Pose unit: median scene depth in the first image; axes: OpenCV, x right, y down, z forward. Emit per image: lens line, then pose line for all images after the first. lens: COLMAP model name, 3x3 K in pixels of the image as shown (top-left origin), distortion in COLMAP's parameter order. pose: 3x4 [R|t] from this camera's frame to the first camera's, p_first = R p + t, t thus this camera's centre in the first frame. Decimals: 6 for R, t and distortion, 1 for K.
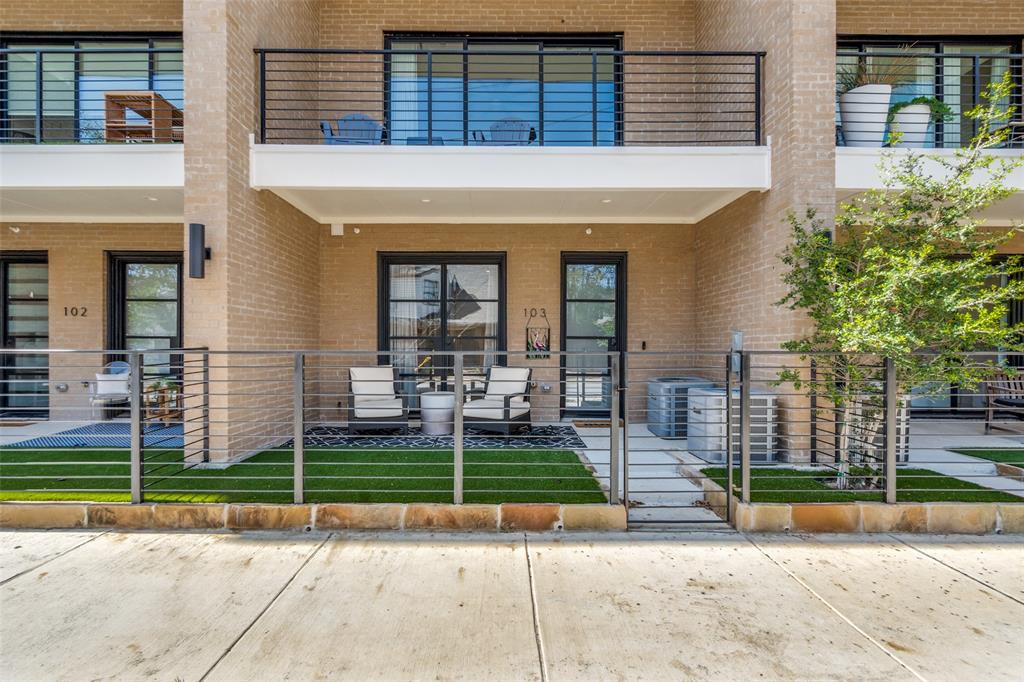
lens RADIAL K [[450.6, 0, 512.0], [0, 450.6, 341.0], [0, 0, 1]] dist [0.000164, 0.000041]
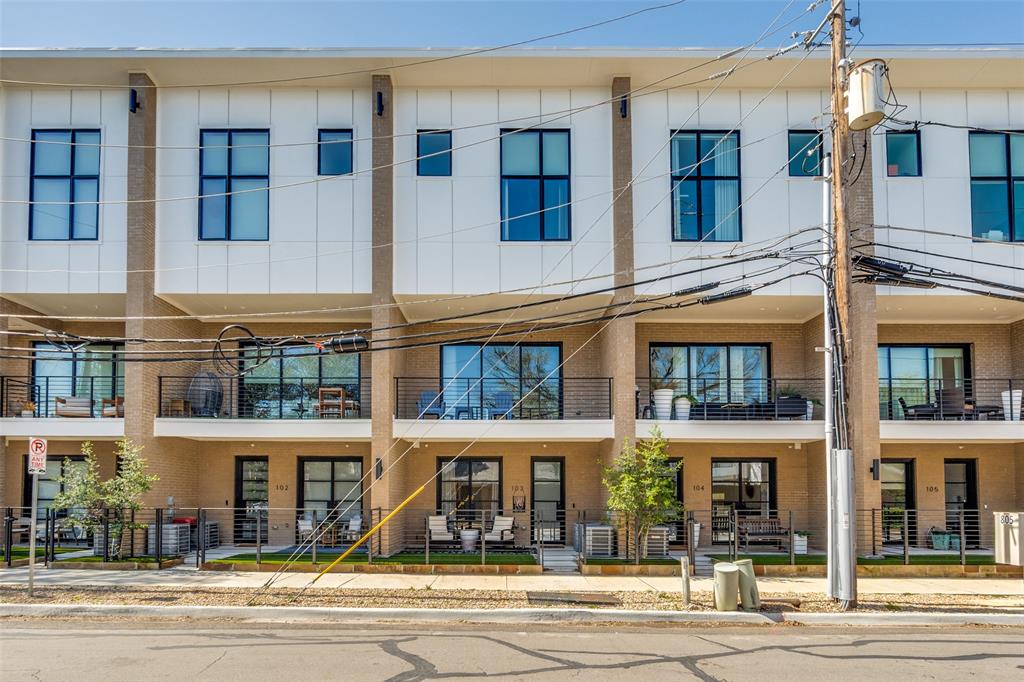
lens RADIAL K [[750.6, 0, 512.0], [0, 750.6, 341.0], [0, 0, 1]] dist [-0.003562, -0.000657]
pose [[0.999799, -0.003618, -0.019716, 0.108622], [-0.000125, 0.982438, -0.186592, -0.096494], [0.020045, 0.186556, 0.982240, -2.674370]]
